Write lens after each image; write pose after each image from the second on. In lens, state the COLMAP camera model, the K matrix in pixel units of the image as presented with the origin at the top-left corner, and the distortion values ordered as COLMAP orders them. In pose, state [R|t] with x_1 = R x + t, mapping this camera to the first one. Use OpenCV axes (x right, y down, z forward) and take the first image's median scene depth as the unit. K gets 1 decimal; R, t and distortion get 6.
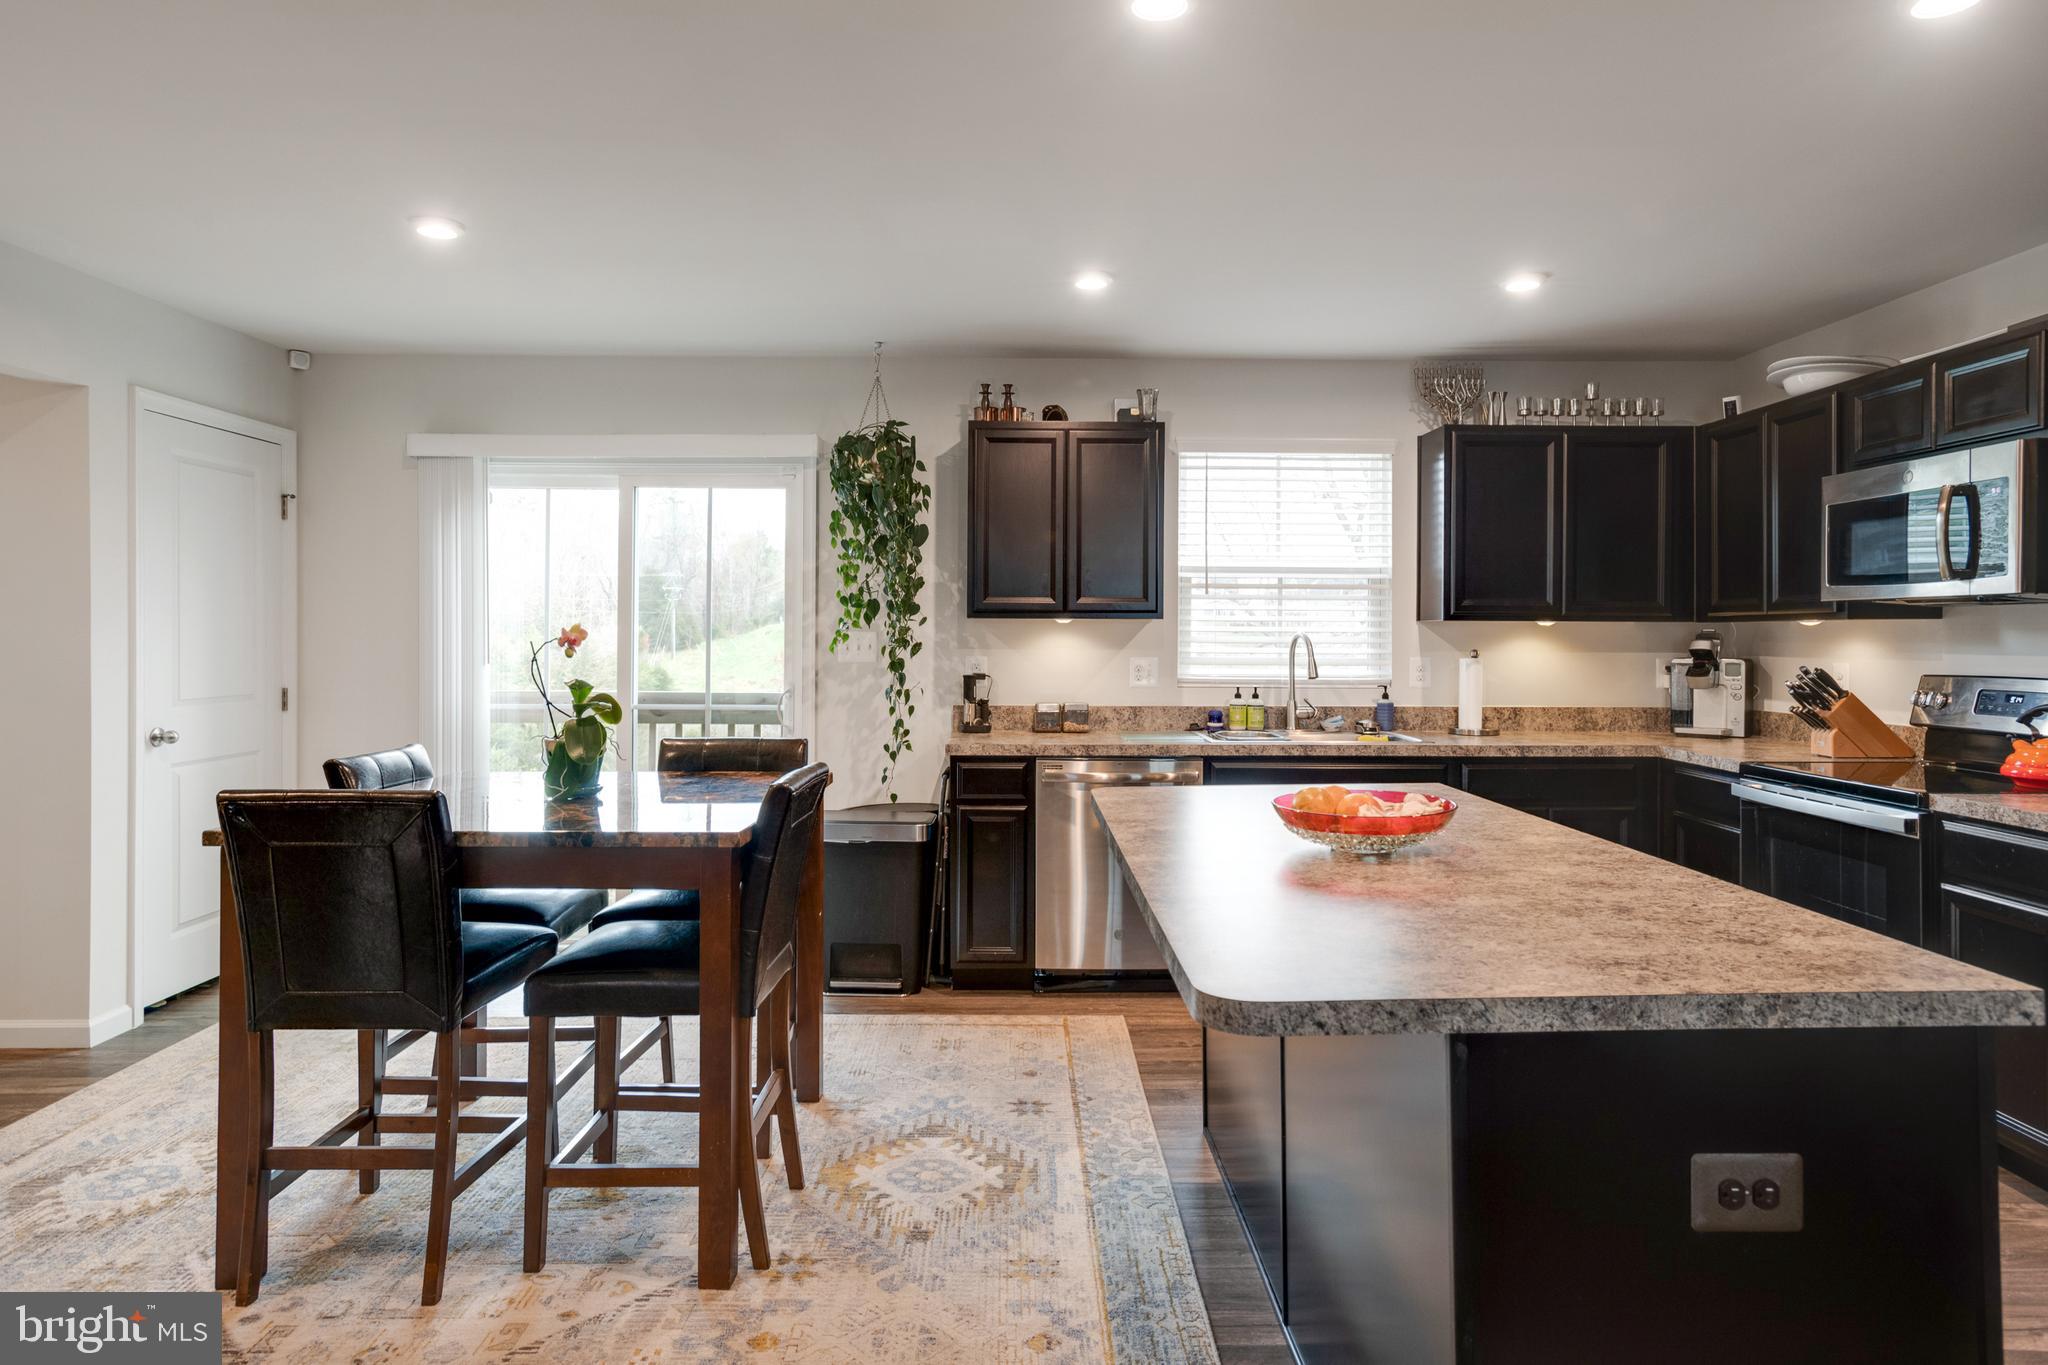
lens RADIAL K [[1205.4, 0, 1025.2], [0, 1205.4, 636.8], [0, 0, 1]] dist [-0.001289, 0.017645]
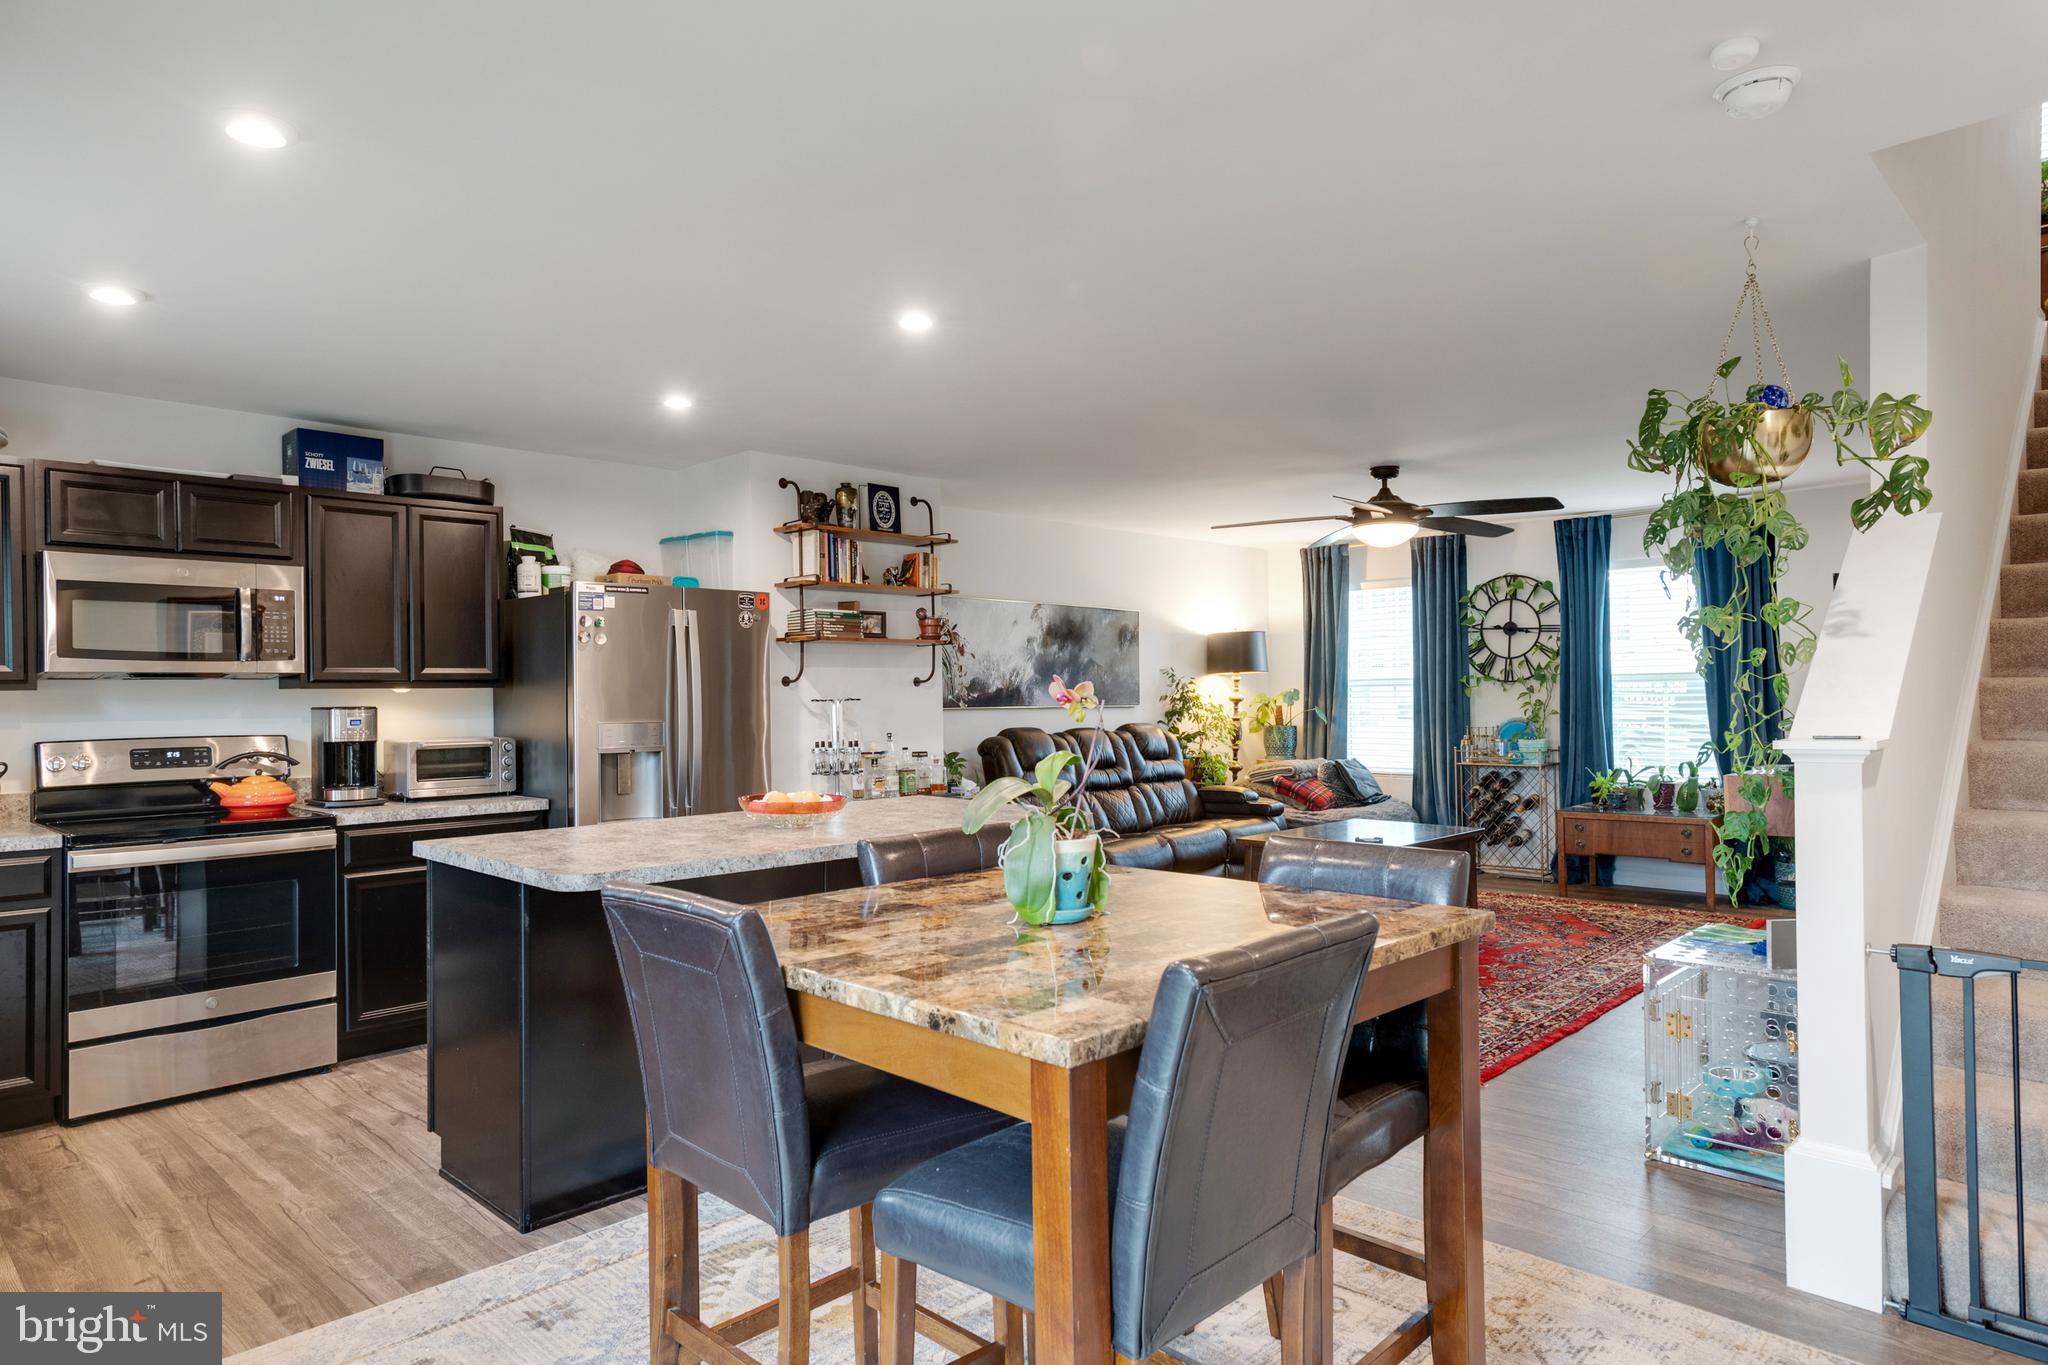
lens RADIAL K [[1210.6, 0, 1023.5], [0, 1210.6, 690.9], [0, 0, 1]] dist [0.001197, 0.017641]
pose [[-0.706704, 0.009333, 0.707447, -0.533684], [0.012723, 0.999919, -0.000482, -0.002110], [-0.707395, 0.008661, -0.706766, 0.933711]]
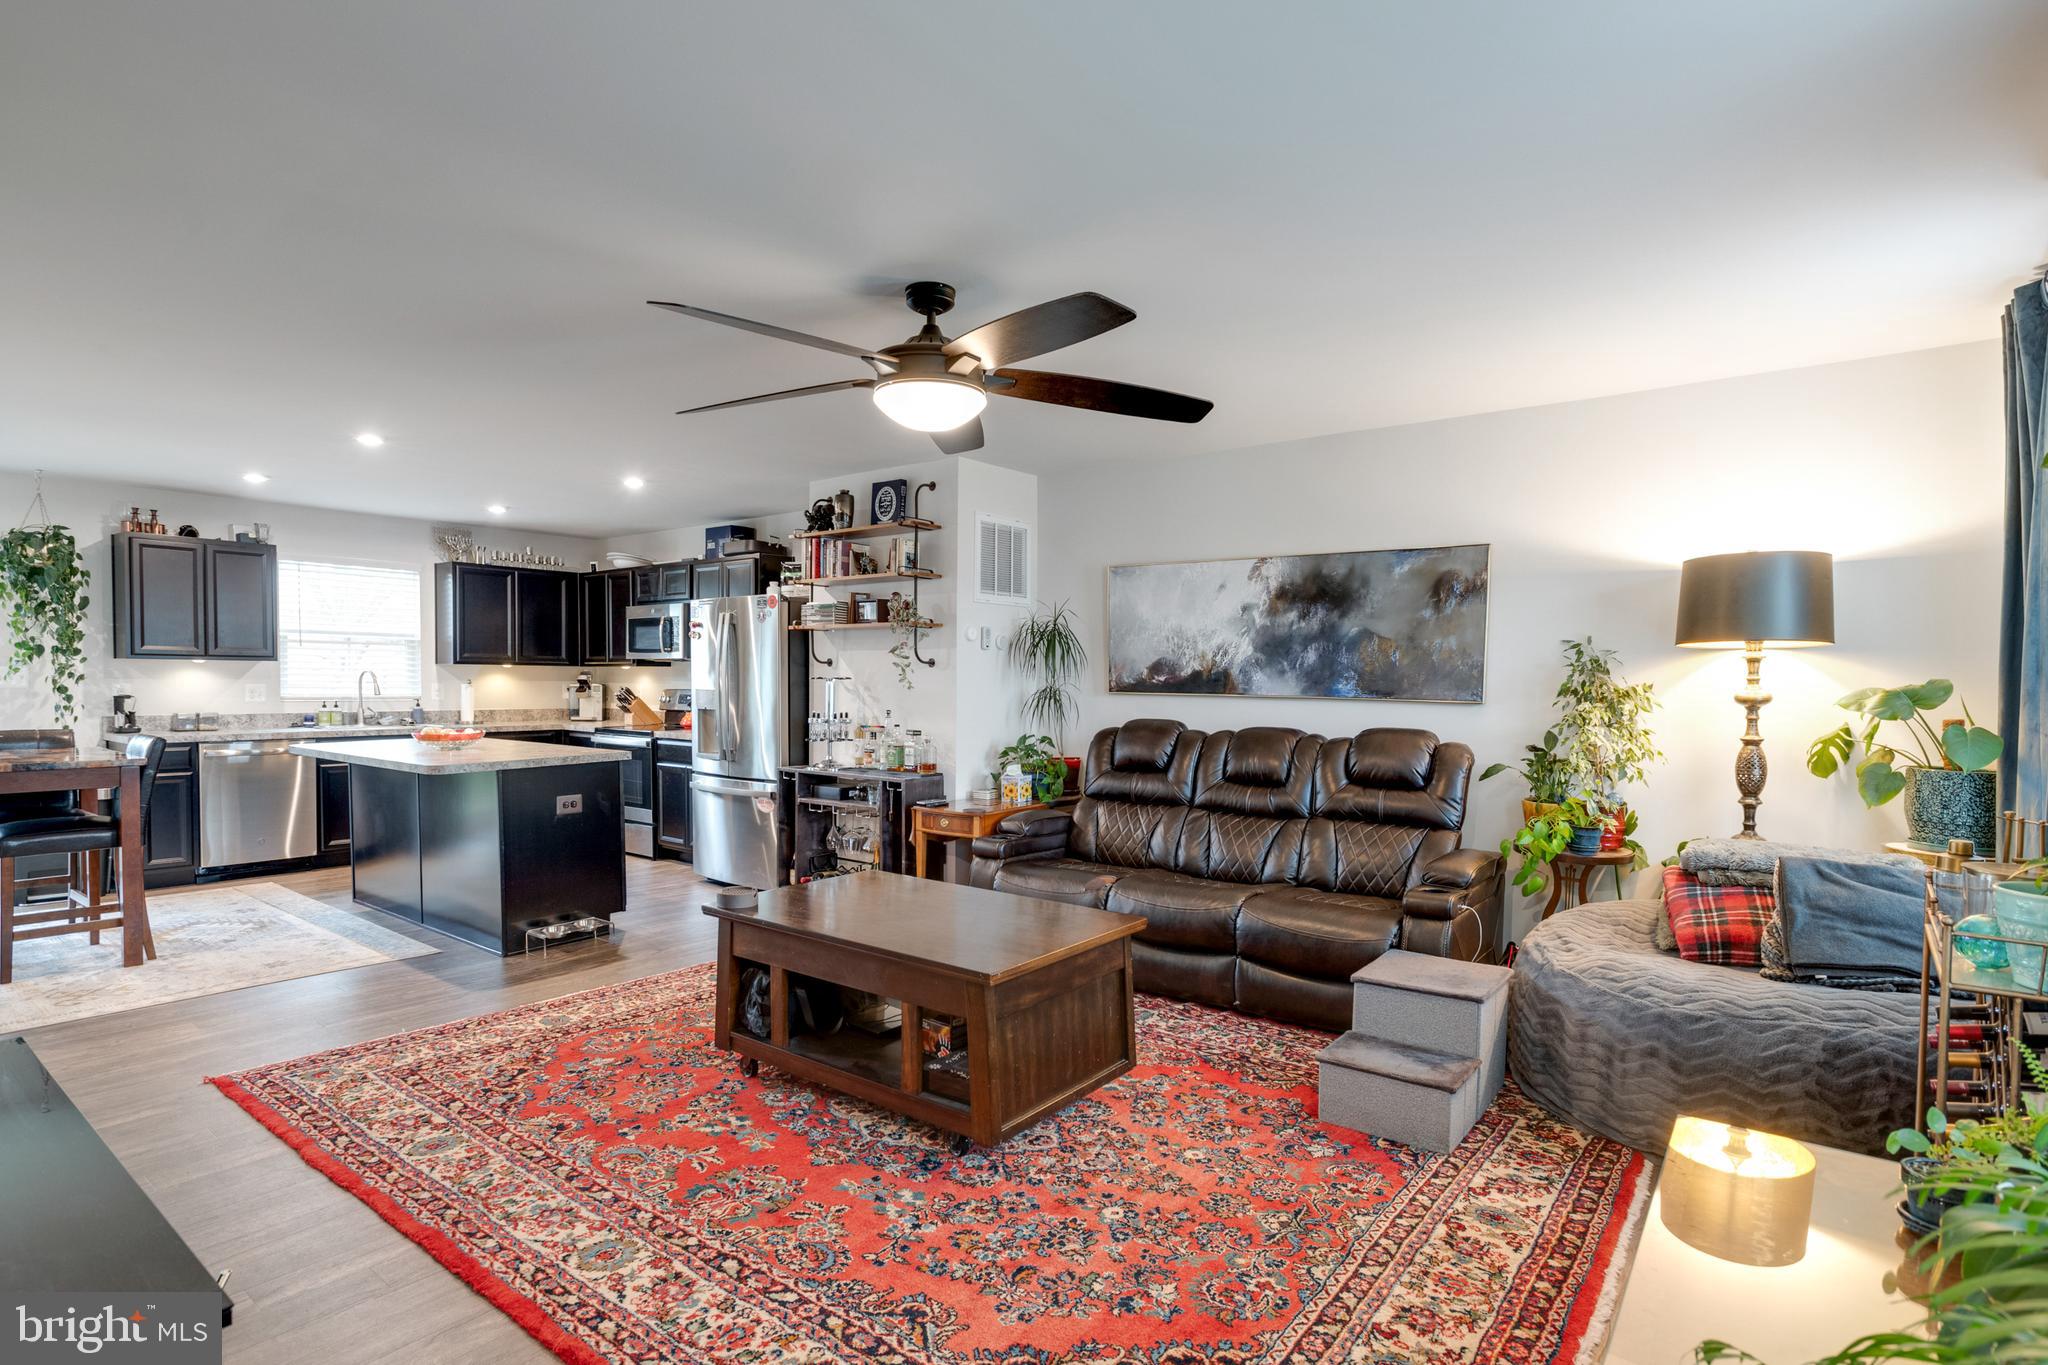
lens RADIAL K [[1026.8, 0, 1030.8], [0, 1026.8, 705.3], [0, 0, 1]] dist [-0.013432, 0.013247]
pose [[0.625044, -0.018510, 0.780370, -0.345833], [-0.006012, 0.999575, 0.028525, -0.000113], [-0.780567, -0.022522, 0.624667, -0.726283]]
